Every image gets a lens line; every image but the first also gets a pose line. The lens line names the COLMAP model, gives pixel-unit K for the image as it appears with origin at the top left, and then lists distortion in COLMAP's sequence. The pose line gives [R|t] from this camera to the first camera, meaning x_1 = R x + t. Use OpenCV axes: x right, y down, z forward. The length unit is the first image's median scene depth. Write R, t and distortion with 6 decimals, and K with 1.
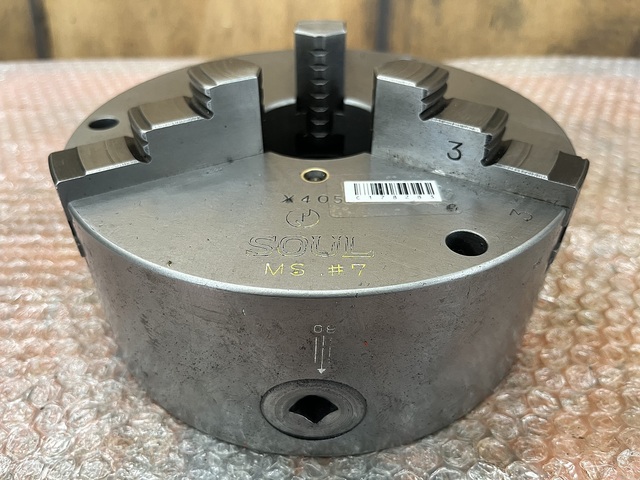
lens RADIAL K [[506.5, 0, 320.0], [0, 506.5, 240.0], [0, 0, 1]] dist [0.006551, -0.070434]
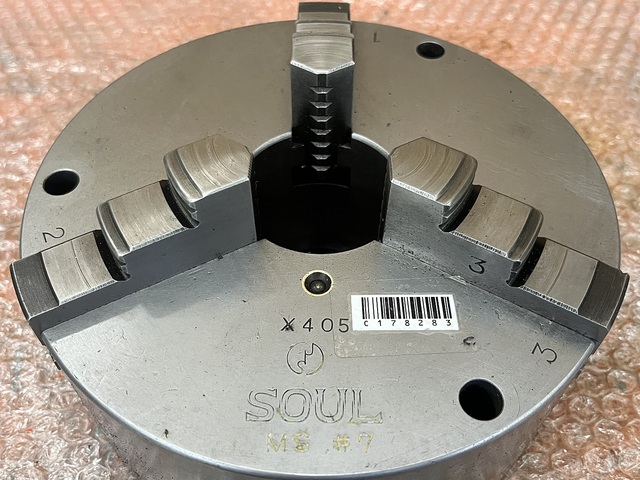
lens RADIAL K [[652.4, 0, 320.0], [0, 652.4, 240.0], [0, 0, 1]] dist [-0.004963, -0.007888]
pose [[0.999955, -0.000906, 0.009478, -0.015936], [-0.001436, 0.969725, 0.244195, -0.470174], [-0.009412, -0.244197, 0.969680, -0.076792]]
